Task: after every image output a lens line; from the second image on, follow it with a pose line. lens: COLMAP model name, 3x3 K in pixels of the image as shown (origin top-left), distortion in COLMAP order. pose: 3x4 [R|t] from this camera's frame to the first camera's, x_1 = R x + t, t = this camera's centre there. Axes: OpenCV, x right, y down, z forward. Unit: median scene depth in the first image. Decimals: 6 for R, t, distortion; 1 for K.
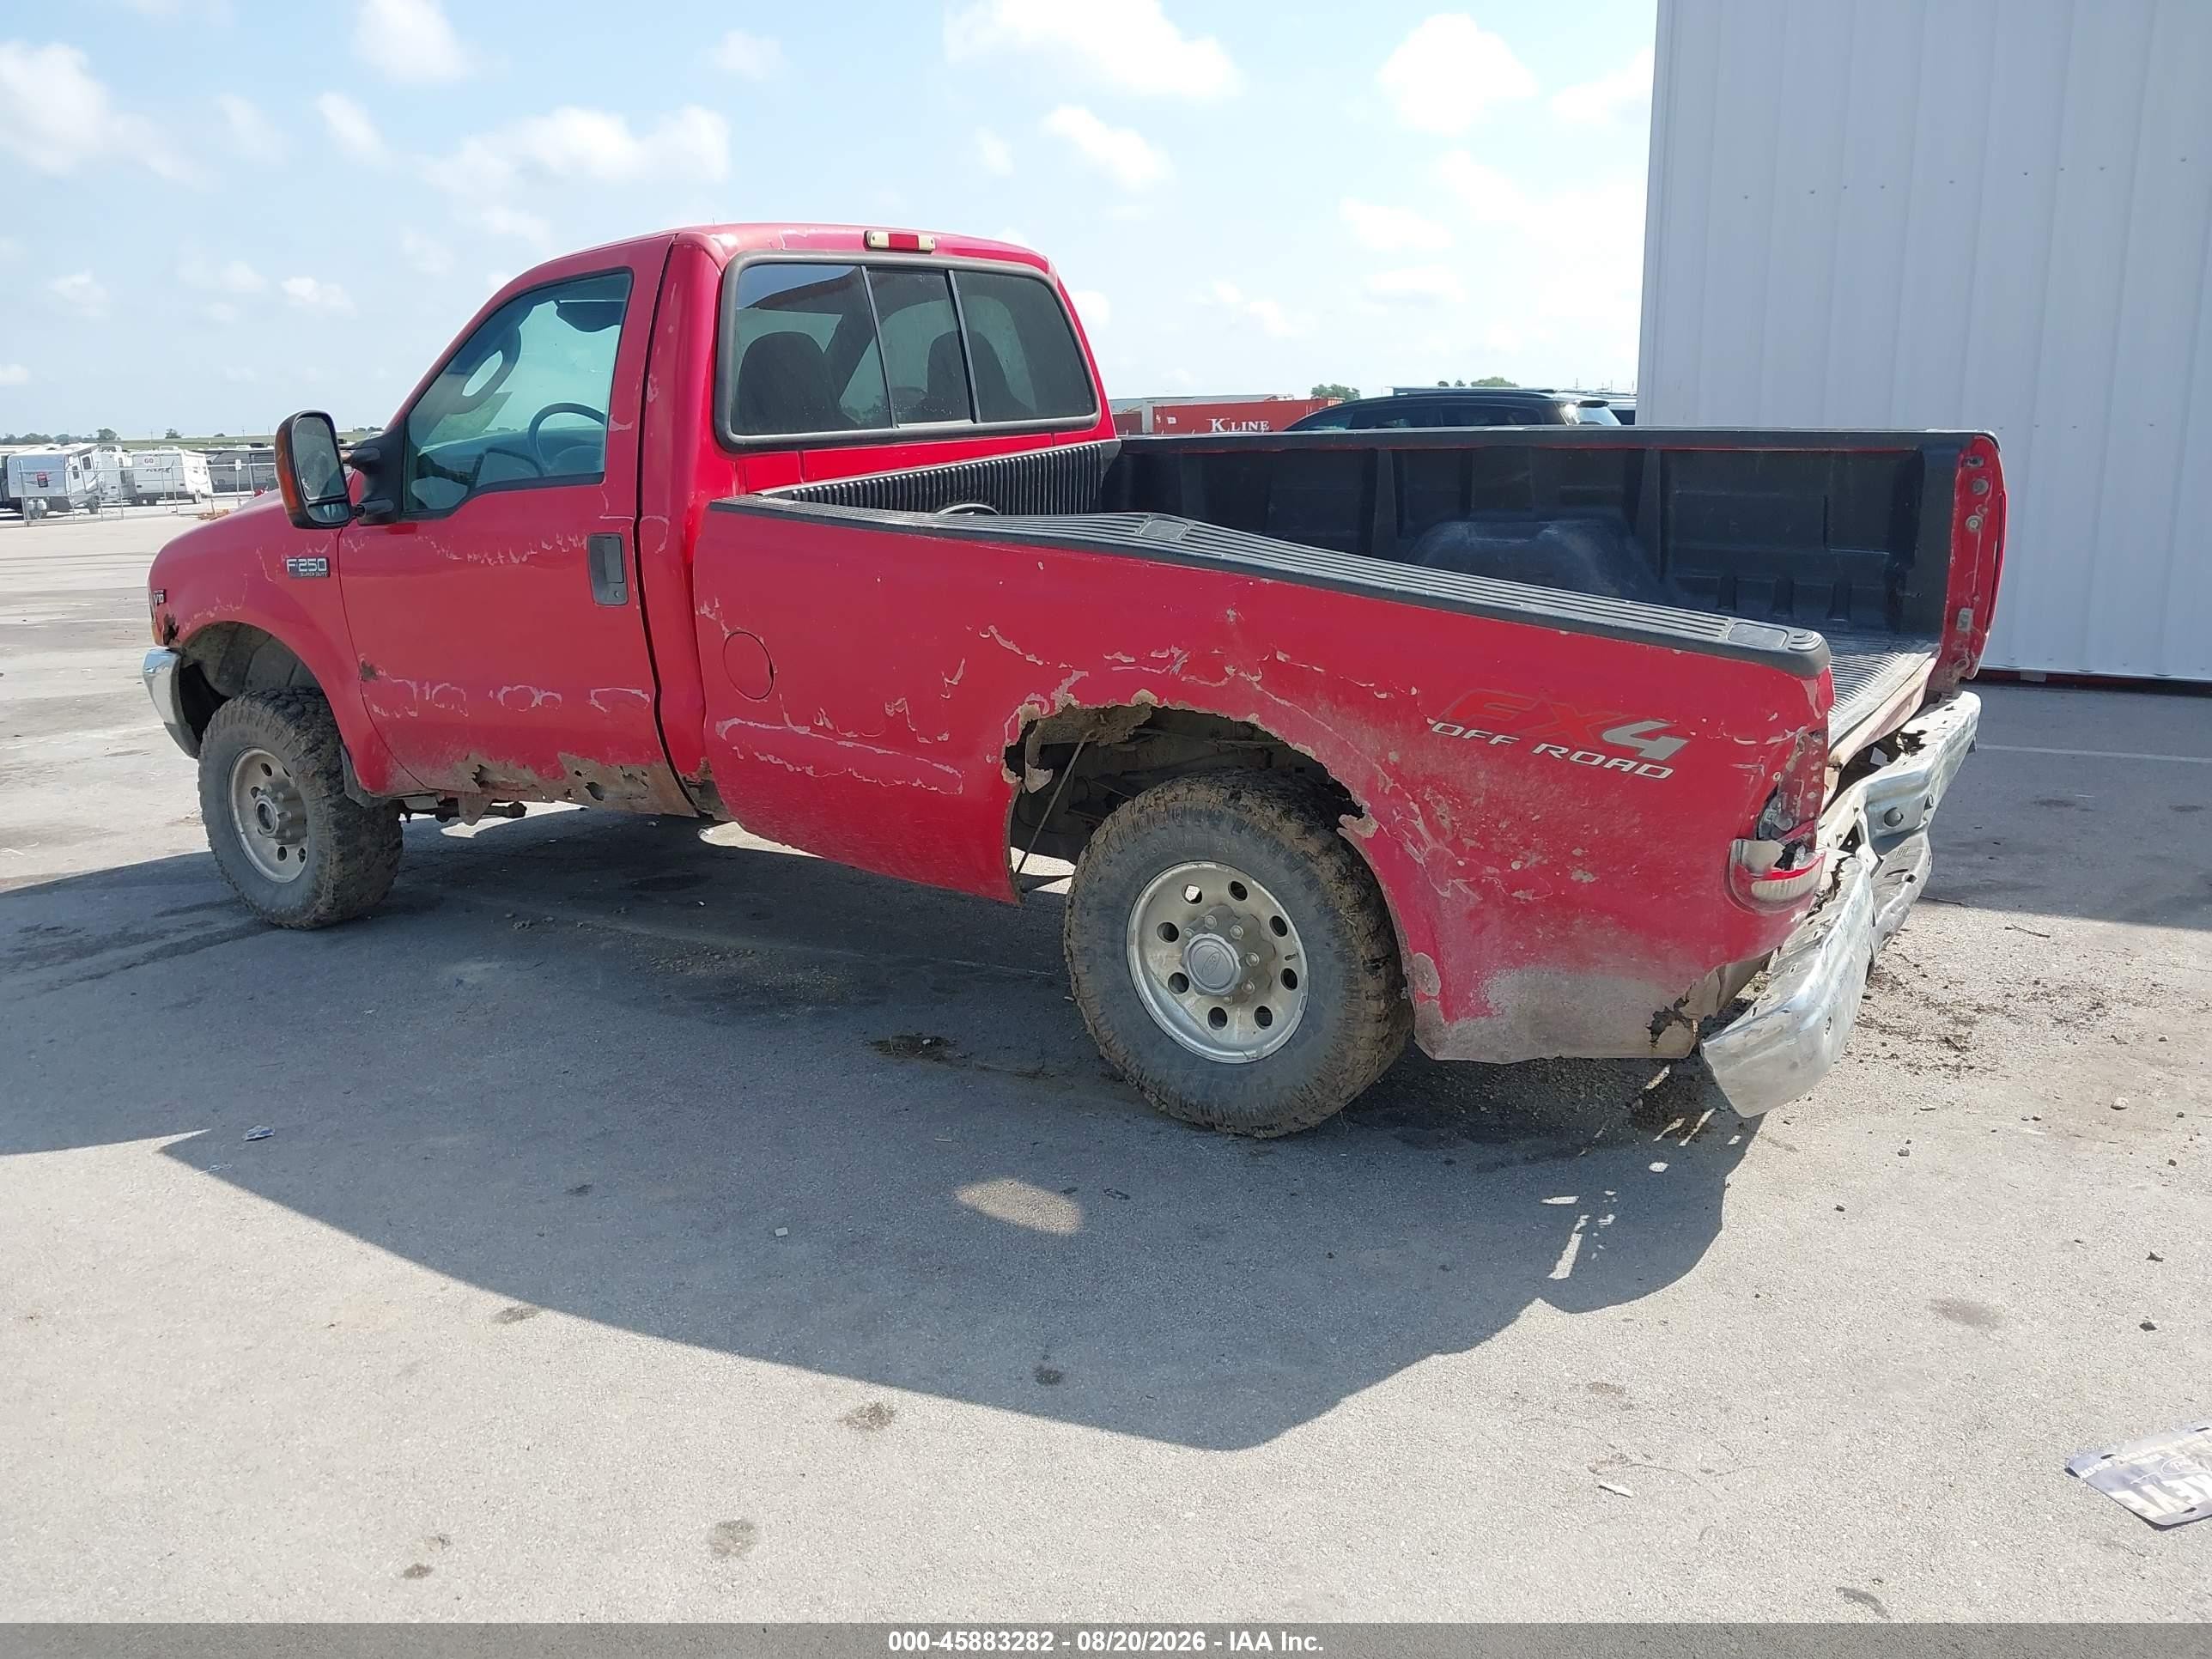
lens RADIAL K [[1722.1, 0, 1096.2], [0, 1722.1, 826.2], [0, 0, 1]] dist [0.074181, -0.110296]
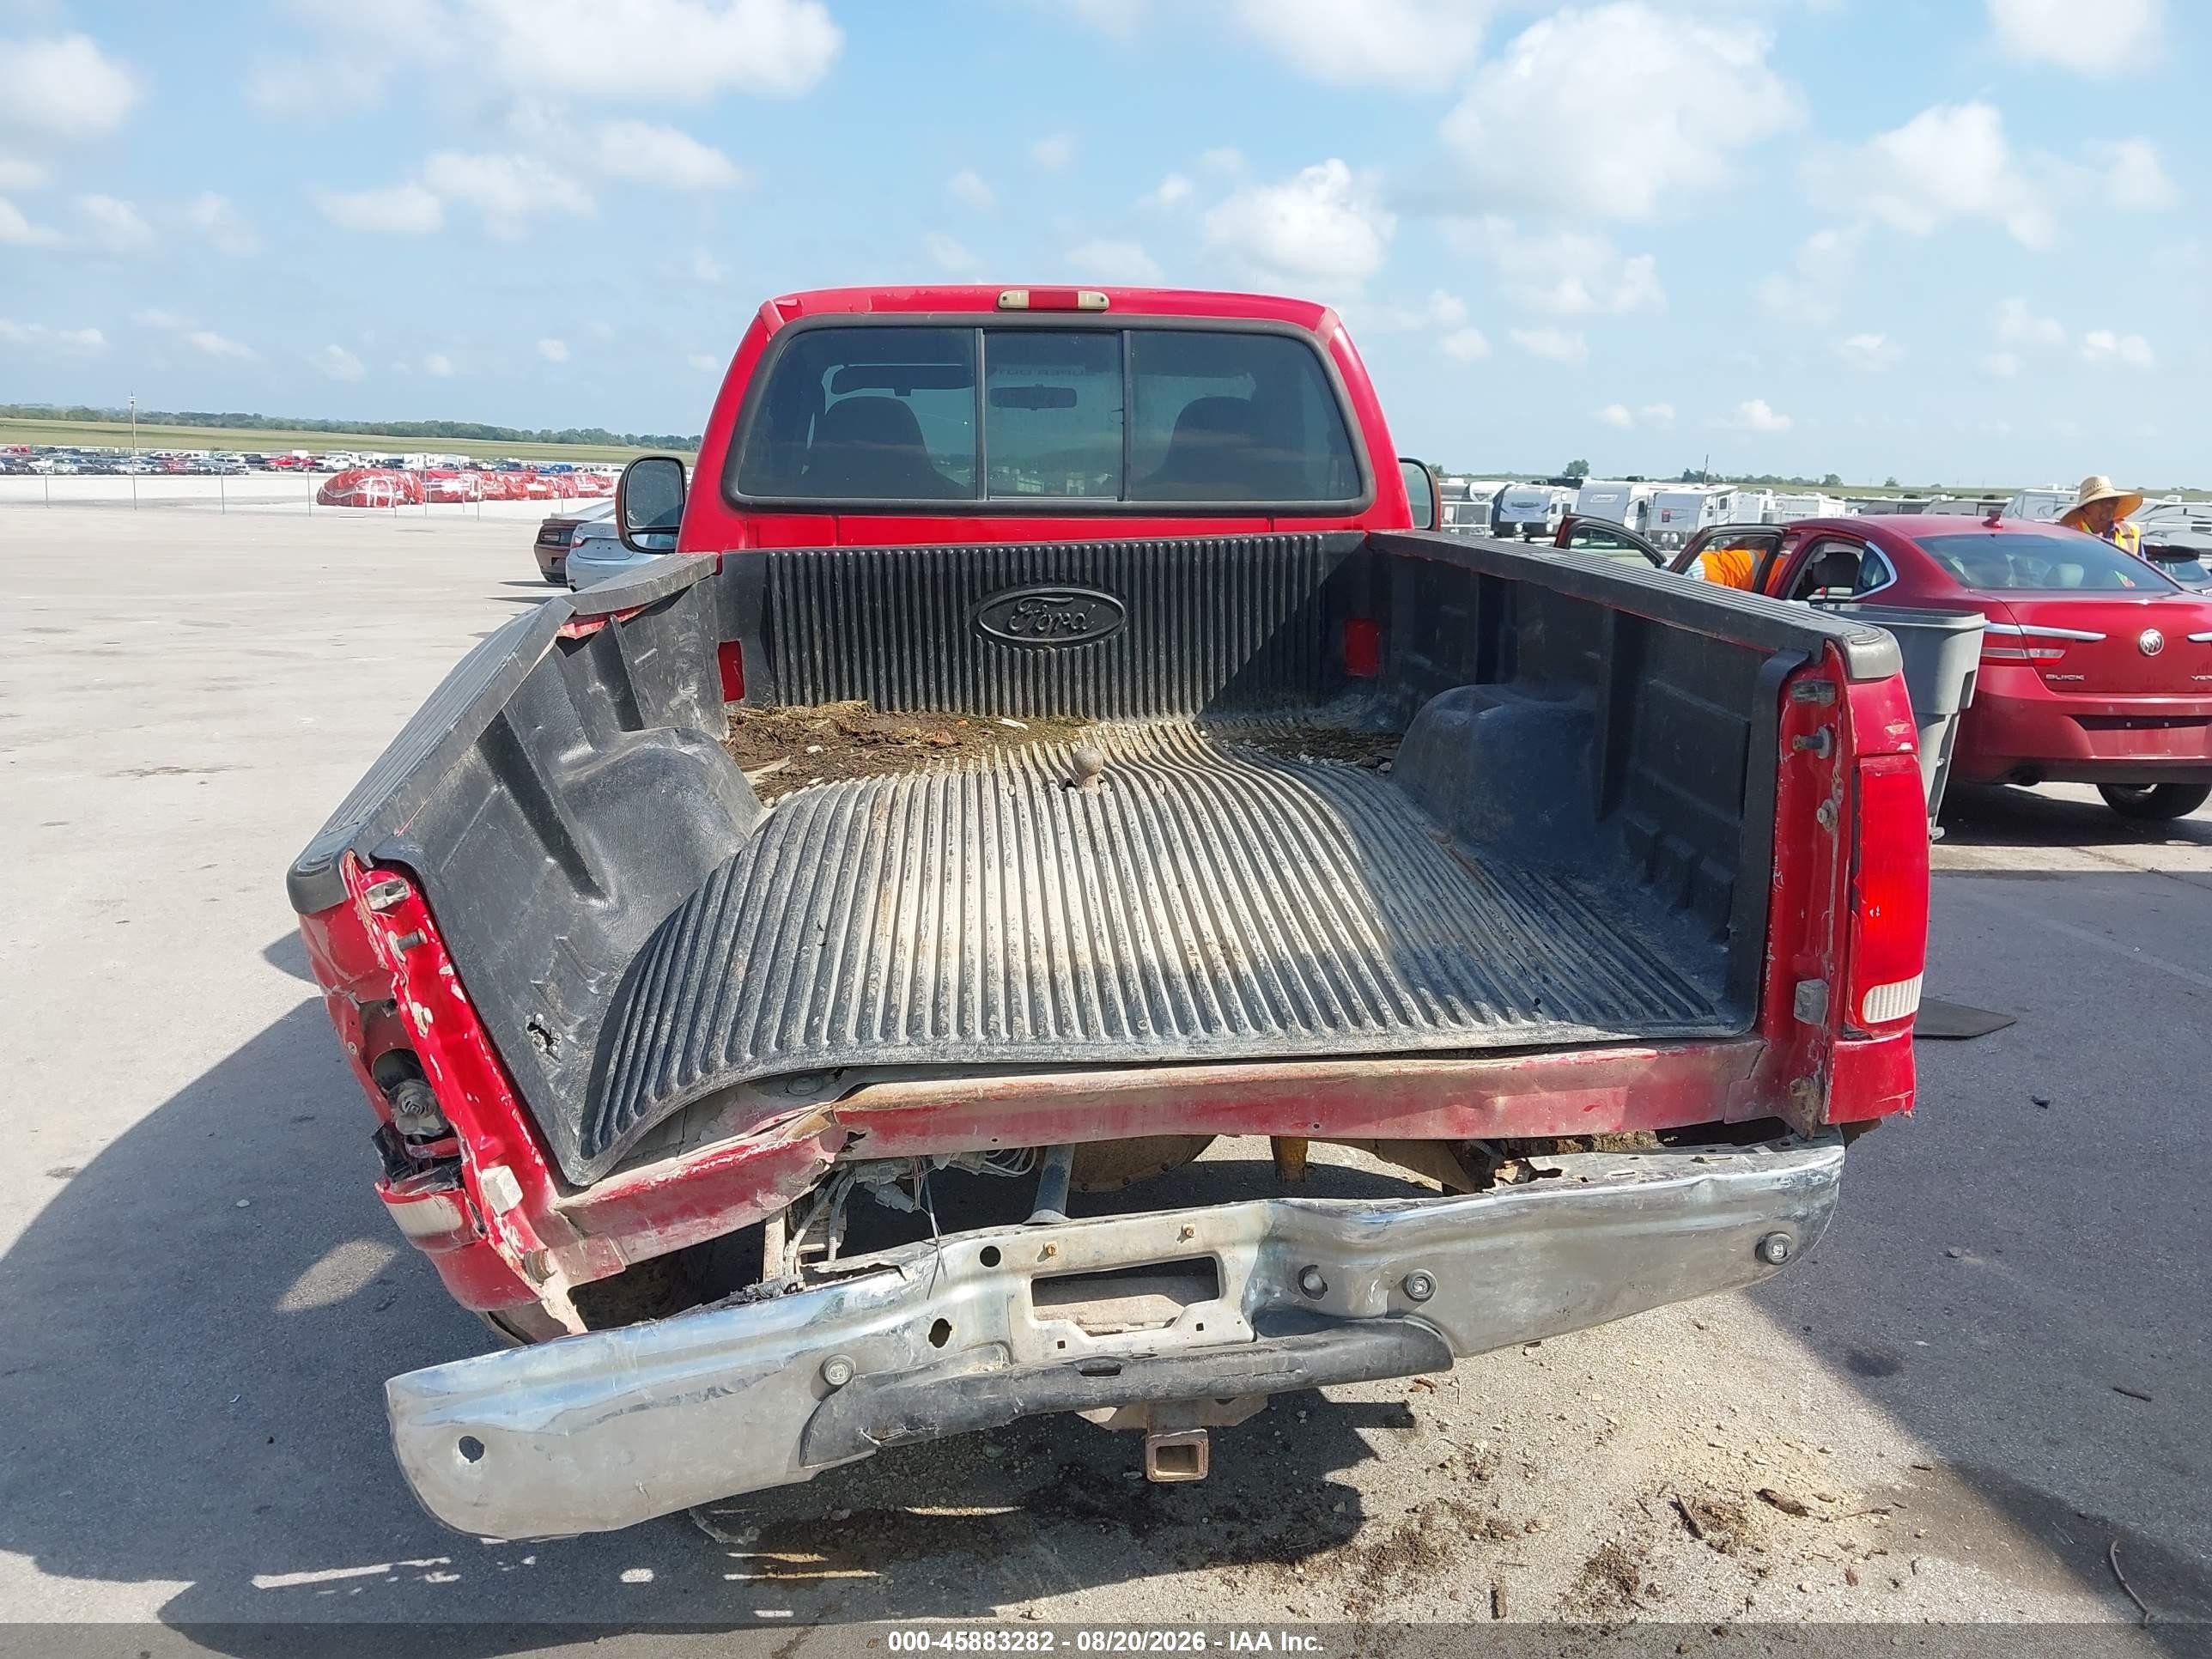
lens RADIAL K [[1729.9, 0, 1096.9], [0, 1729.9, 826.3], [0, 0, 1]] dist [0.044284, -0.044856]
pose [[0.611629, 0.199947, -0.765461, 0.733820], [-0.221167, 0.972174, 0.077222, -0.158394], [0.759602, 0.122064, 0.638832, 0.515154]]
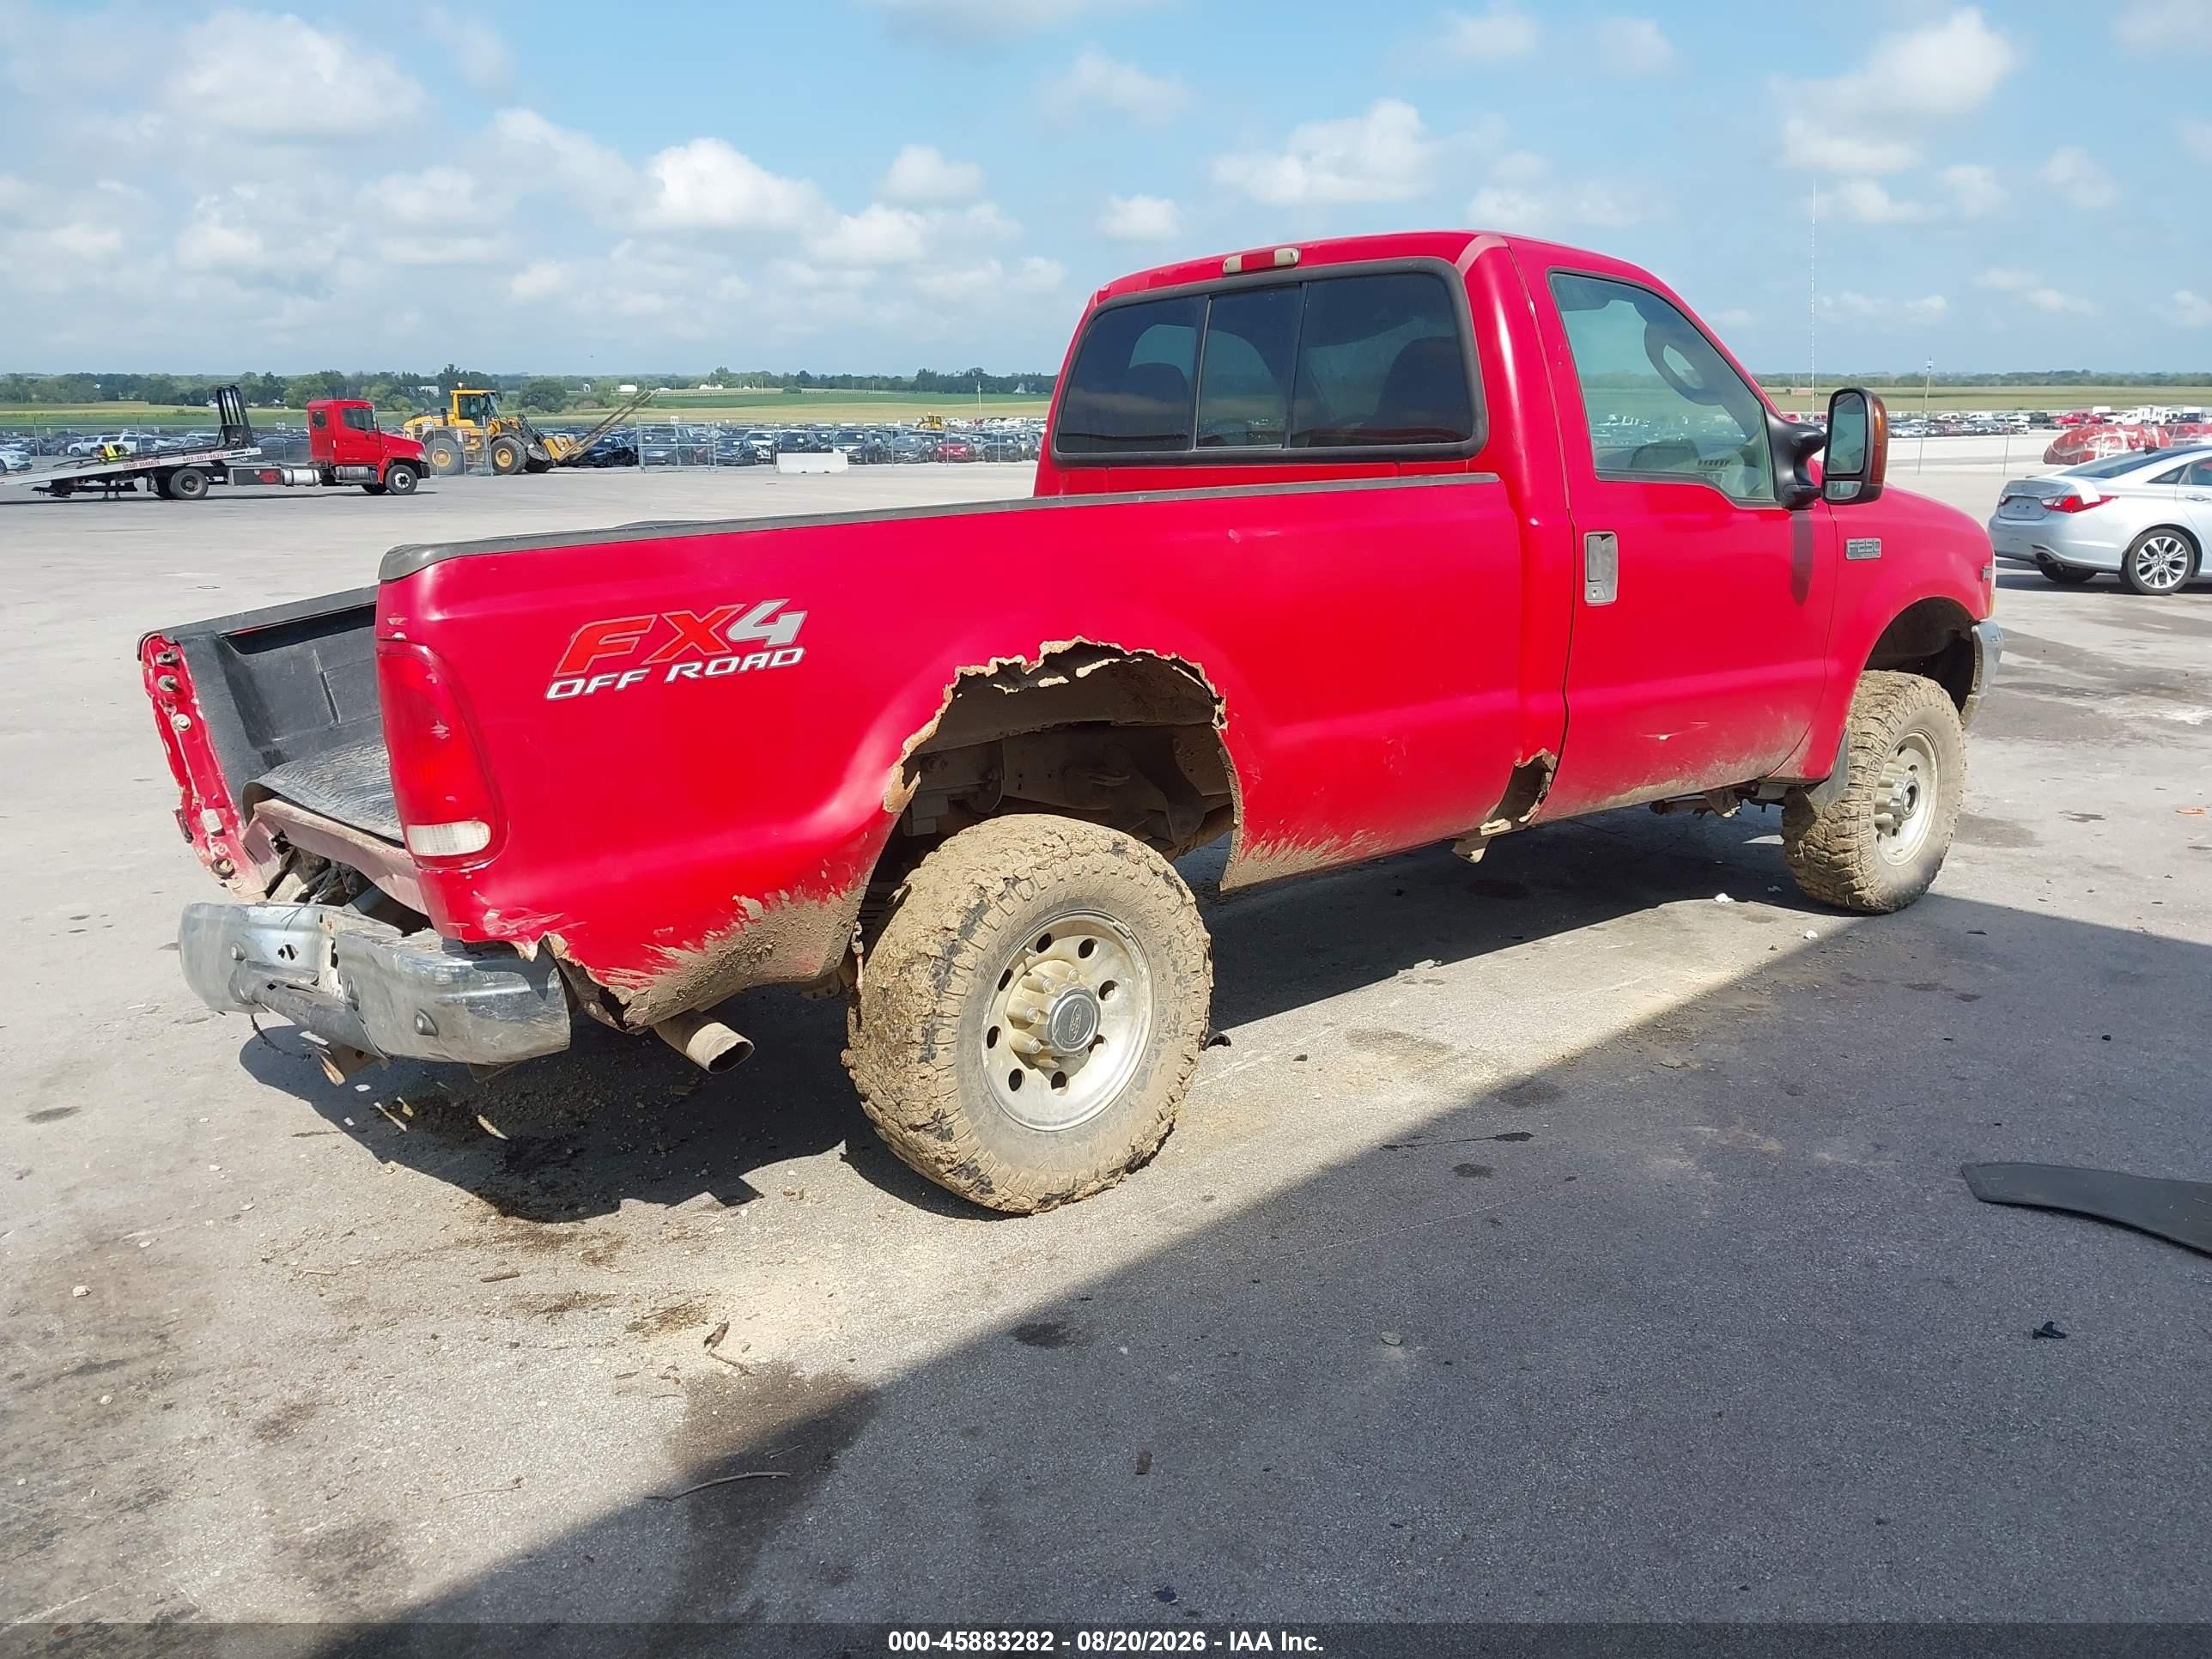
lens RADIAL K [[1734.0, 0, 1100.3], [0, 1734.0, 826.7], [0, 0, 1]] dist [0.024521, -0.030580]
pose [[-0.278240, 0.249129, -0.927641, 1.004584], [-0.200693, 0.929382, 0.309793, -0.362262], [0.939311, 0.272368, -0.208593, 1.340972]]
